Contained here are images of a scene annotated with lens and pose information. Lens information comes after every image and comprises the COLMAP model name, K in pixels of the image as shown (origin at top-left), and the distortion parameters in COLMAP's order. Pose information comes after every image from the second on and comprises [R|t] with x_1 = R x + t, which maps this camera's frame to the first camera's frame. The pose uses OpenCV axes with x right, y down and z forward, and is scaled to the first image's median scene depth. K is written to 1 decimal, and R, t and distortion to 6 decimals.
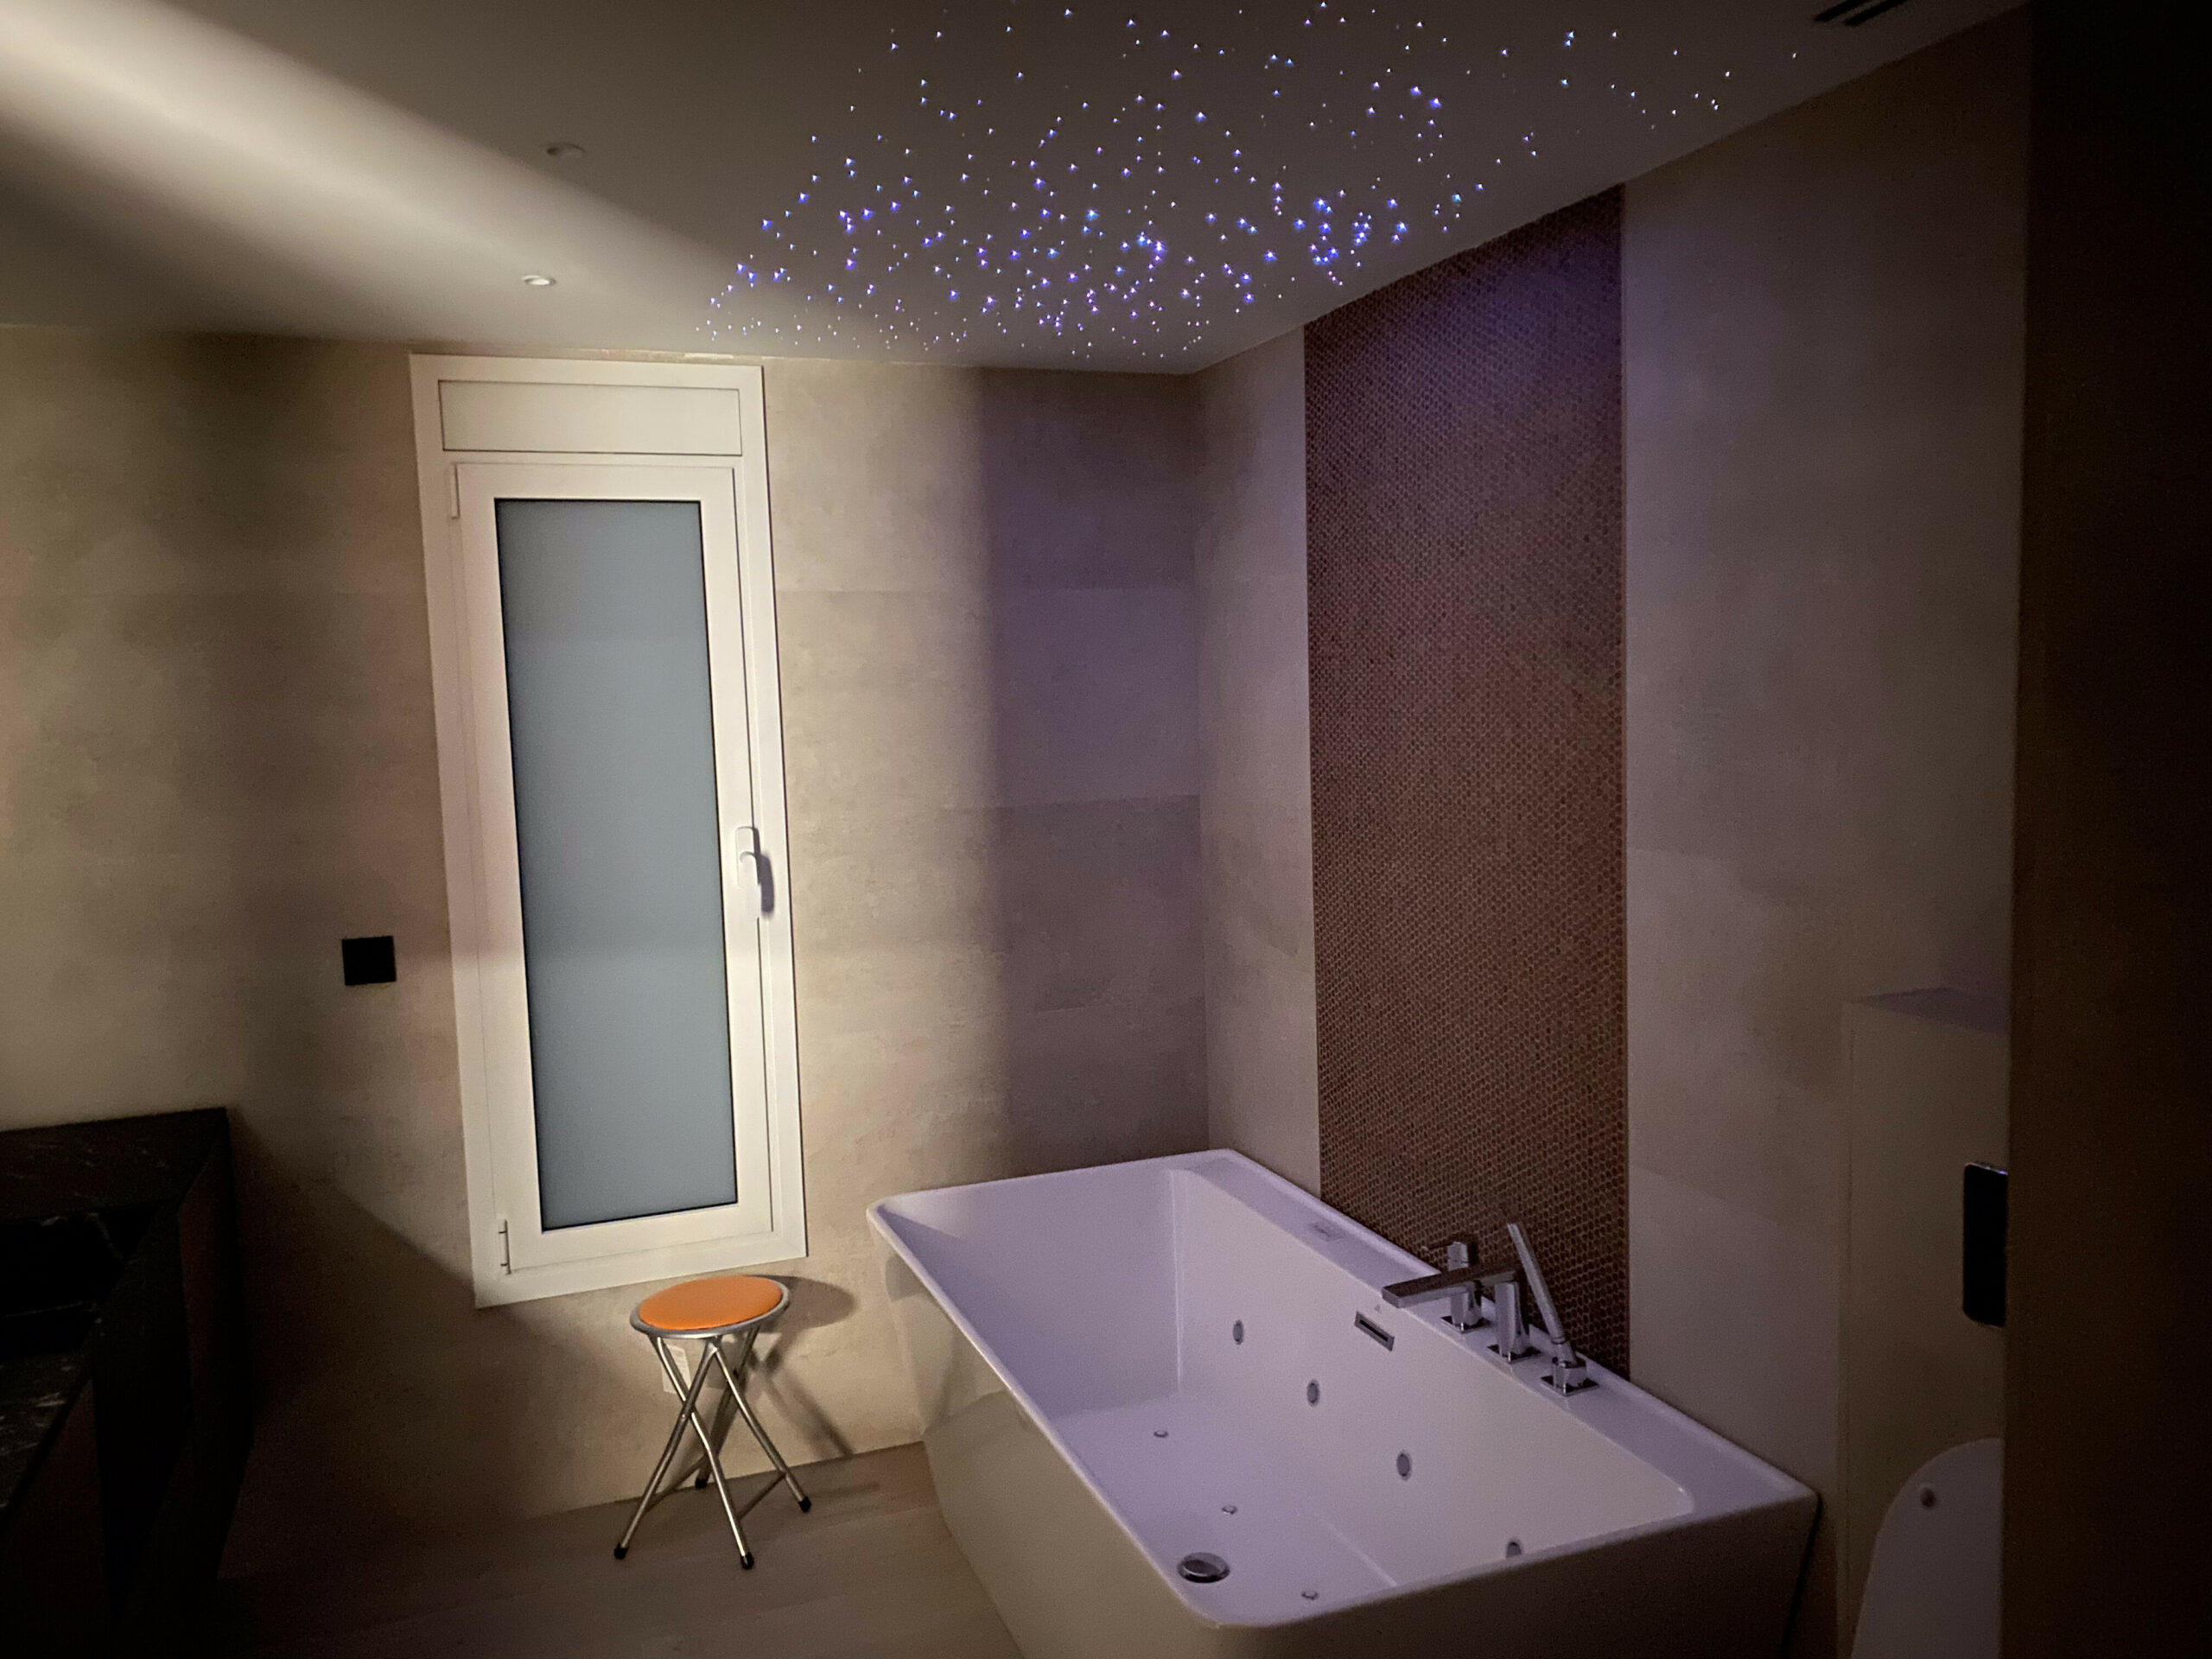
lens RADIAL K [[1674.7, 0, 1101.8], [0, 1674.7, 840.8], [0, 0, 1]] dist [0.084114, -0.132986]
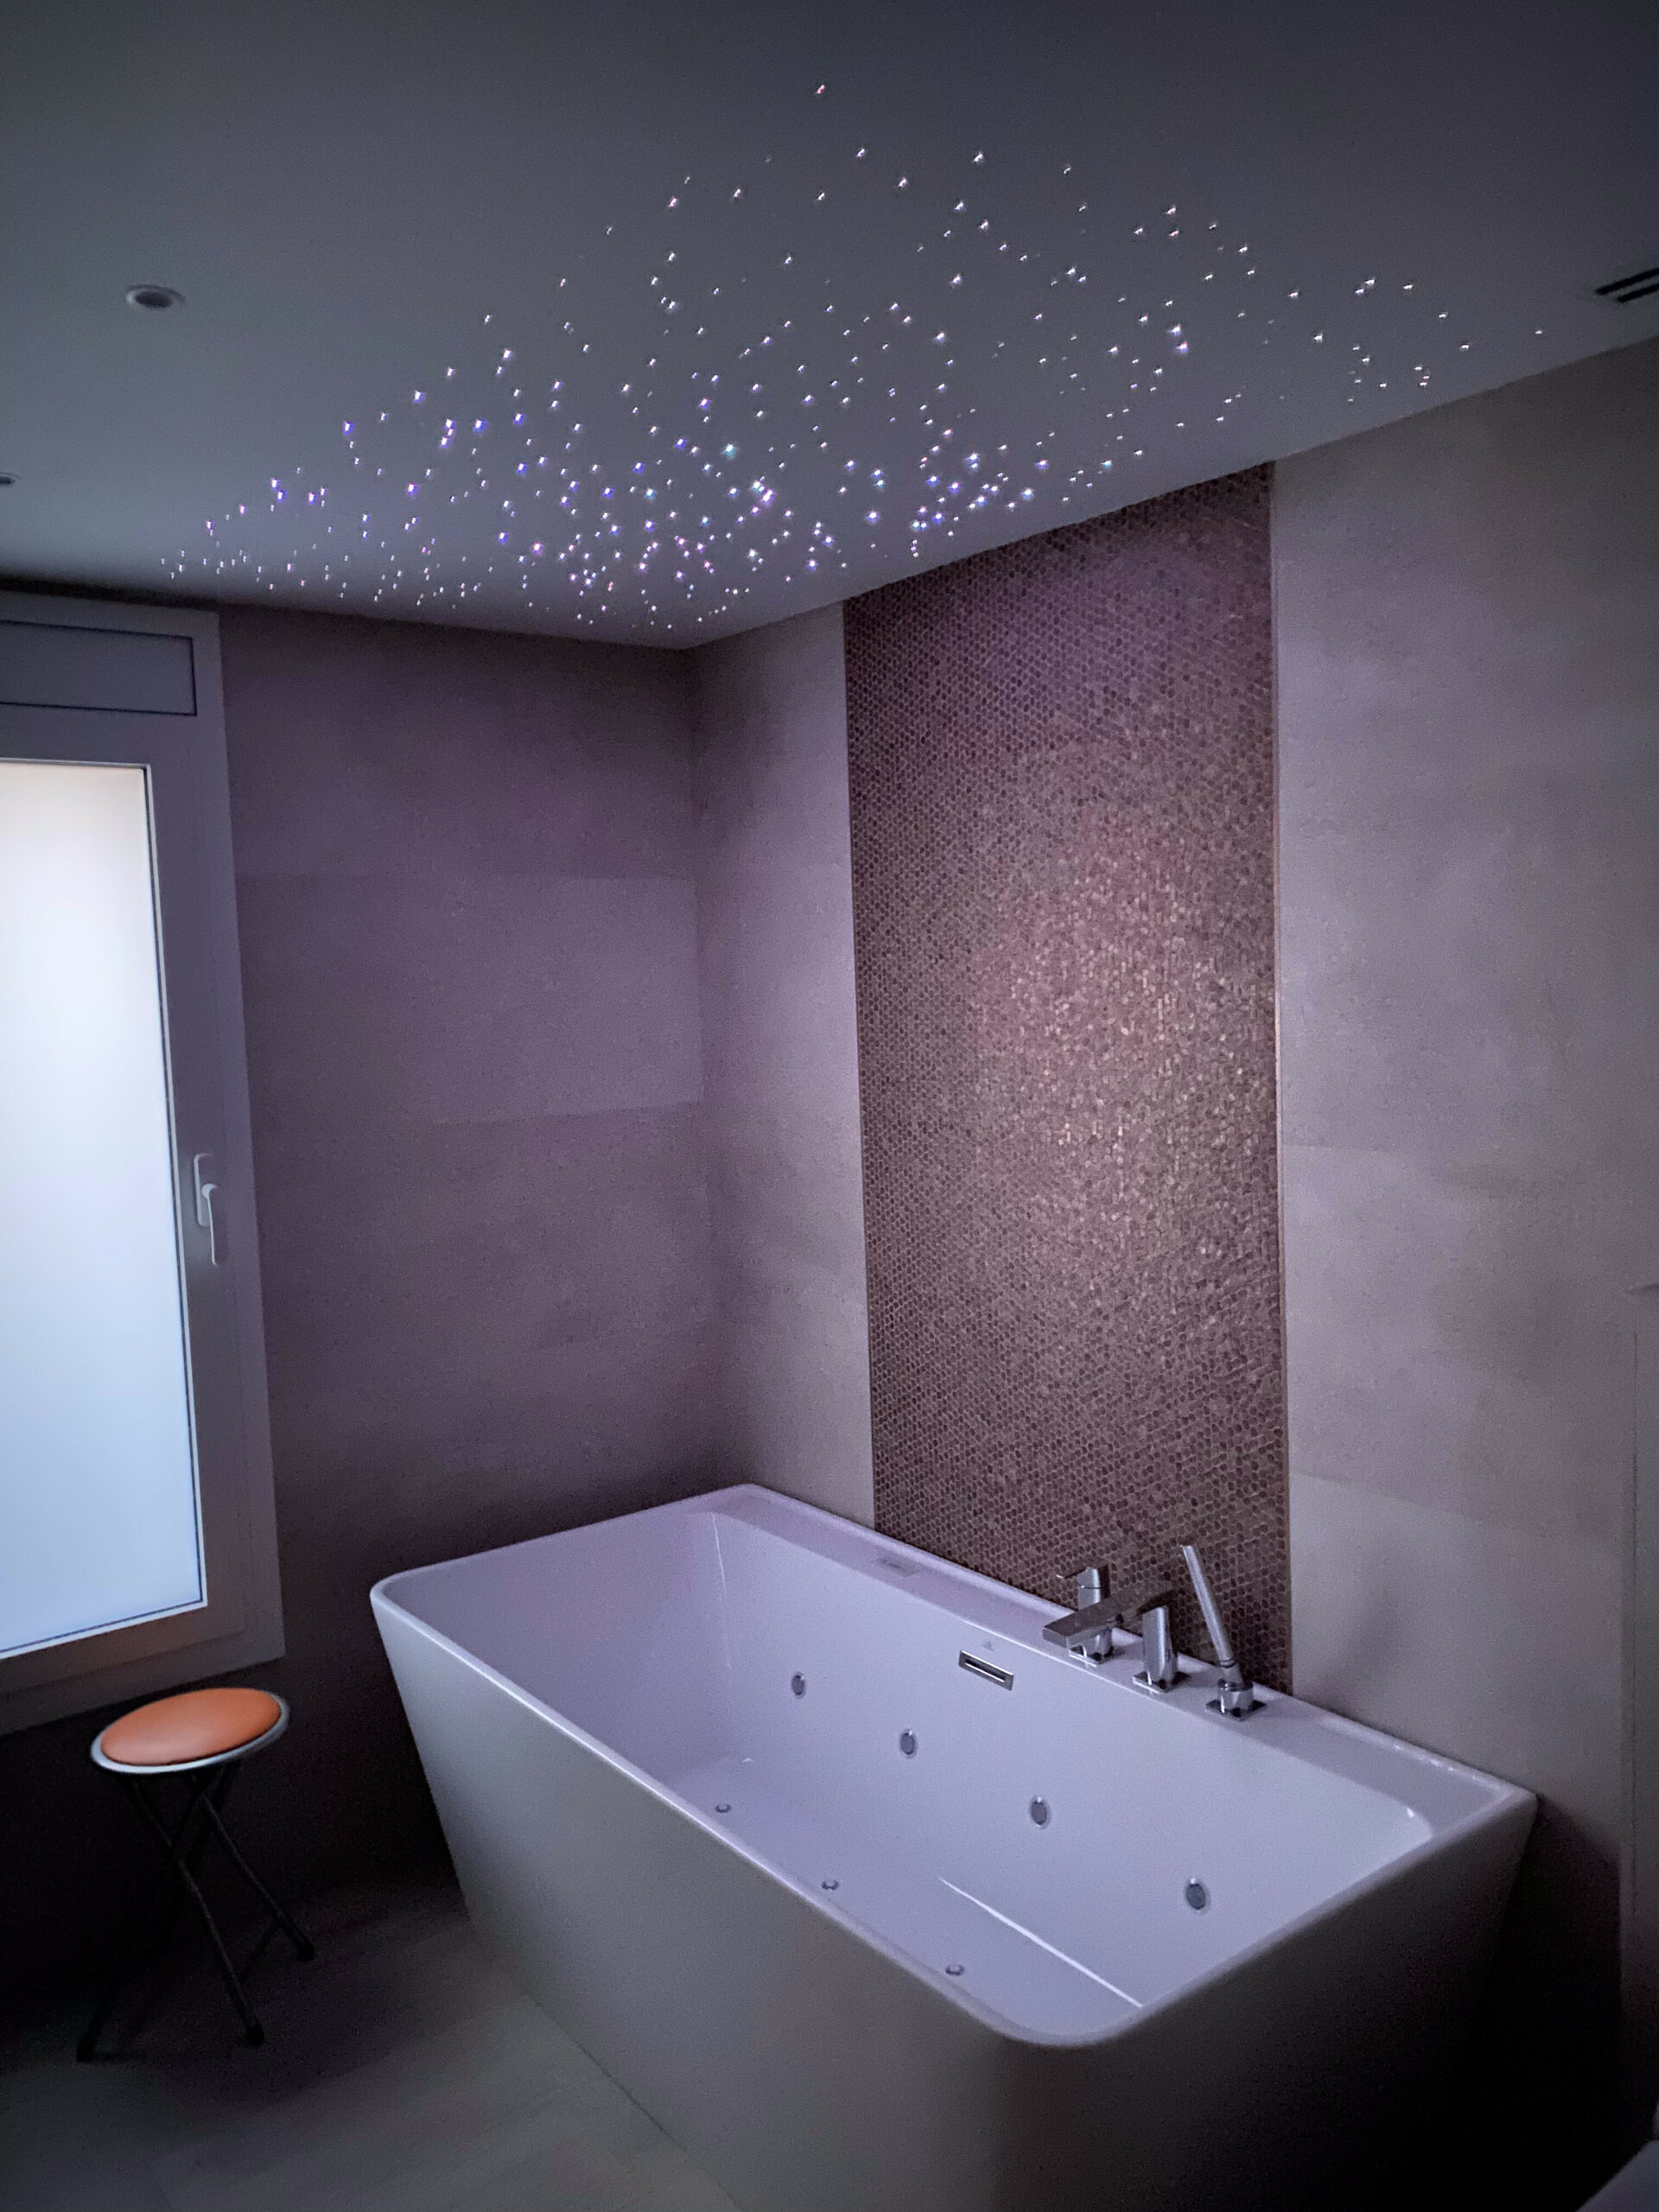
lens RADIAL K [[1674.7, 0, 819.8], [0, 1674.7, 1112.3], [0, 0, 1]] dist [0.084114, -0.132986]
pose [[0.960538, -0.026651, 0.276870, -0.196168], [0.032401, 0.999343, -0.016214, -0.006751], [-0.276256, 0.024545, 0.960771, 0.131705]]
